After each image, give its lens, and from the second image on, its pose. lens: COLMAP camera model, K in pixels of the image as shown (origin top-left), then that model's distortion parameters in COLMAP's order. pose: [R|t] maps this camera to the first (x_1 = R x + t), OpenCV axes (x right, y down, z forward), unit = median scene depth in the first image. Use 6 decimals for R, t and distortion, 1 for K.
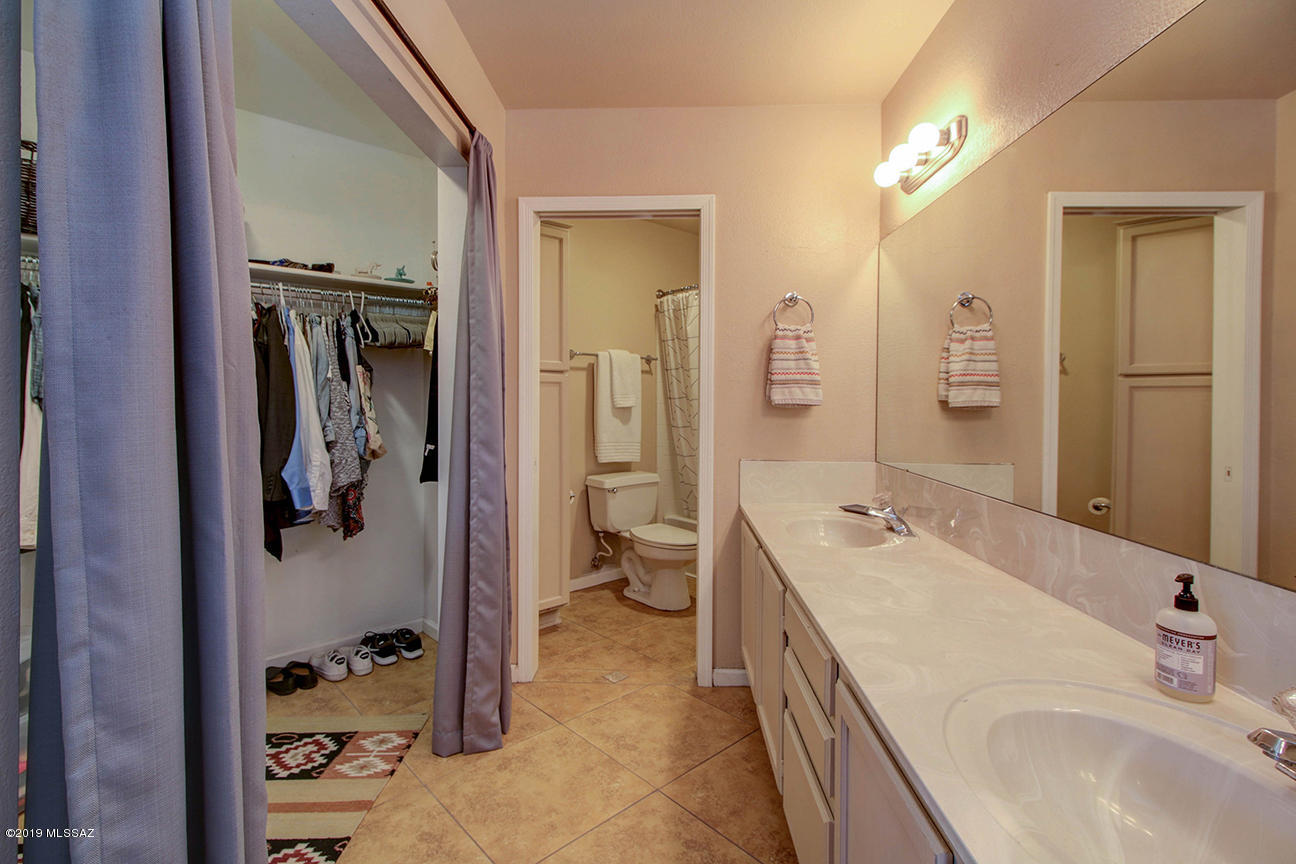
lens RADIAL K [[607.7, 0, 641.2], [0, 607.7, 415.4], [0, 0, 1]] dist [0.026798, -0.013613]
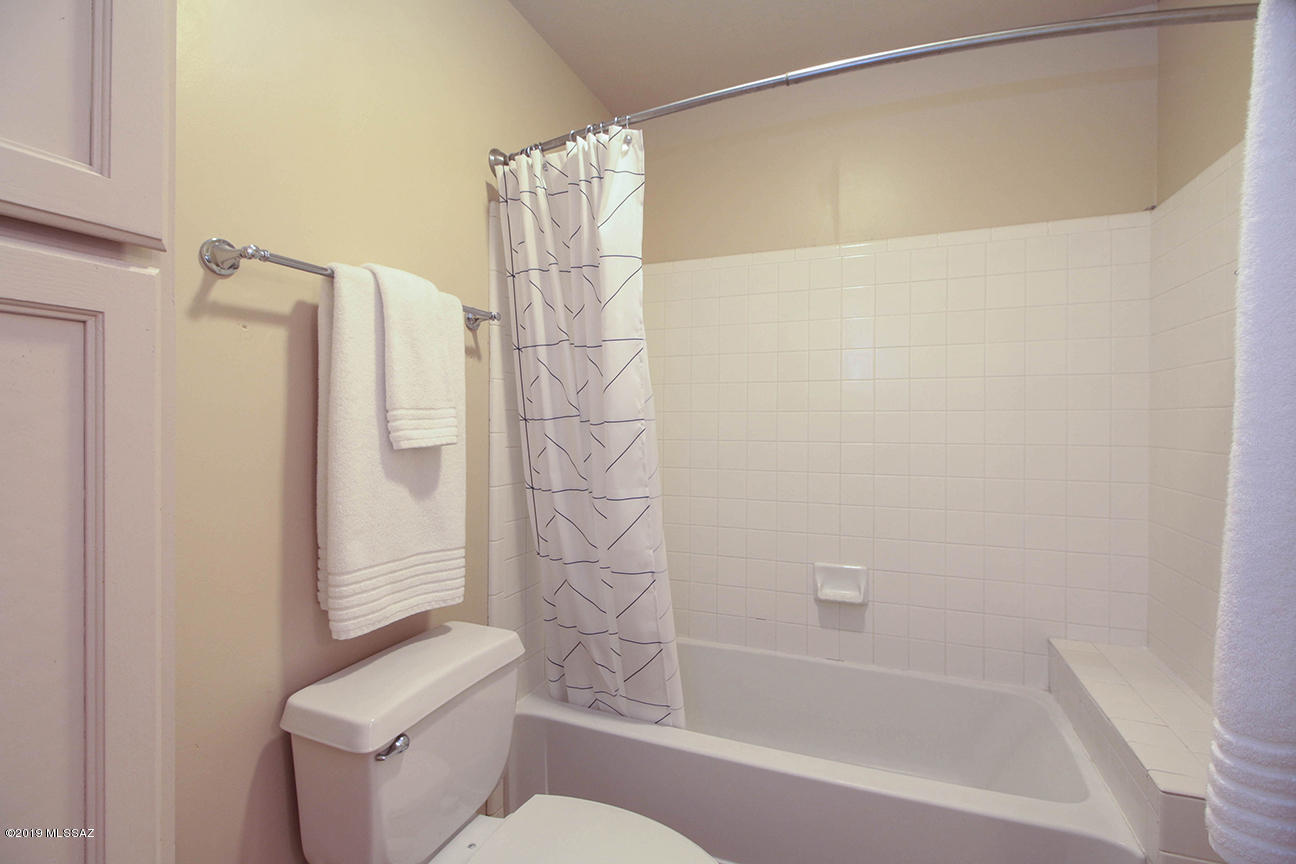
lens RADIAL K [[607.7, 0, 641.2], [0, 607.7, 415.4], [0, 0, 1]] dist [0.026798, -0.013613]
pose [[0.899445, 0.001698, 0.437031, -0.065505], [0.010323, 0.999631, -0.025128, -0.021319], [-0.436913, 0.027112, 0.899095, 0.657392]]
